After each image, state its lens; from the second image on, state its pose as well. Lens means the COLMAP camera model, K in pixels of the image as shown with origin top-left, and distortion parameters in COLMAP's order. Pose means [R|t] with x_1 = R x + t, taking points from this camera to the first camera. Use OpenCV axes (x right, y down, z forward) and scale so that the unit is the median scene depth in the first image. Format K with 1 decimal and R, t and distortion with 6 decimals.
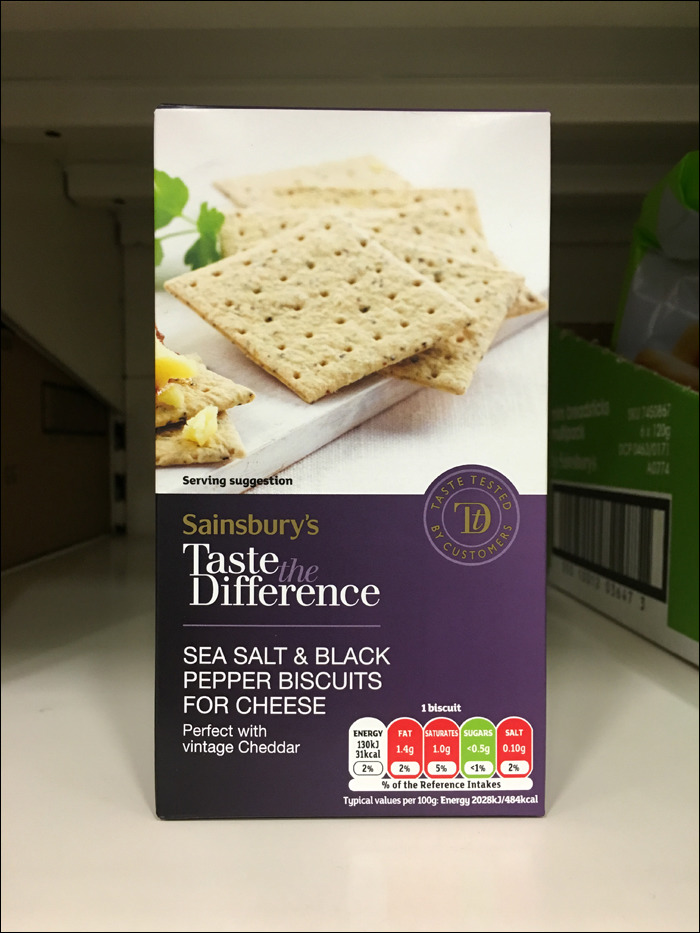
lens RADIAL K [[784.2, 0, 359.3], [0, 784.2, 470.6], [0, 0, 1]] dist [0.014146, -0.003668]
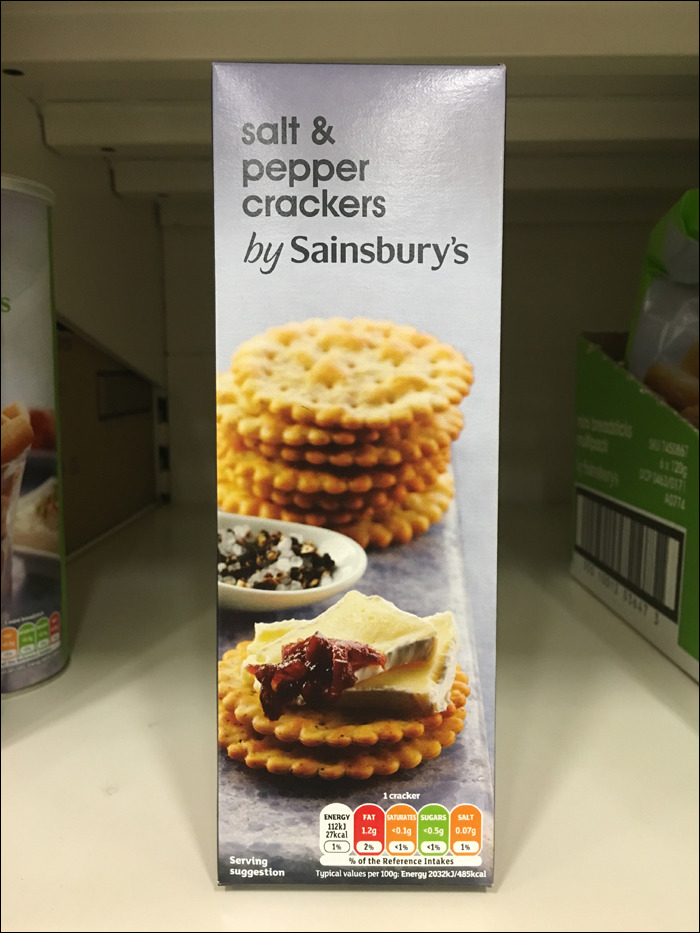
lens RADIAL K [[782.4, 0, 351.5], [0, 782.4, 462.3], [0, 0, 1]] dist [-0.003908, 0.006505]
pose [[0.999410, 0.006825, -0.033649, -0.033075], [-0.004047, 0.996629, 0.081945, -0.132117], [0.034095, -0.081761, 0.996069, -0.093952]]
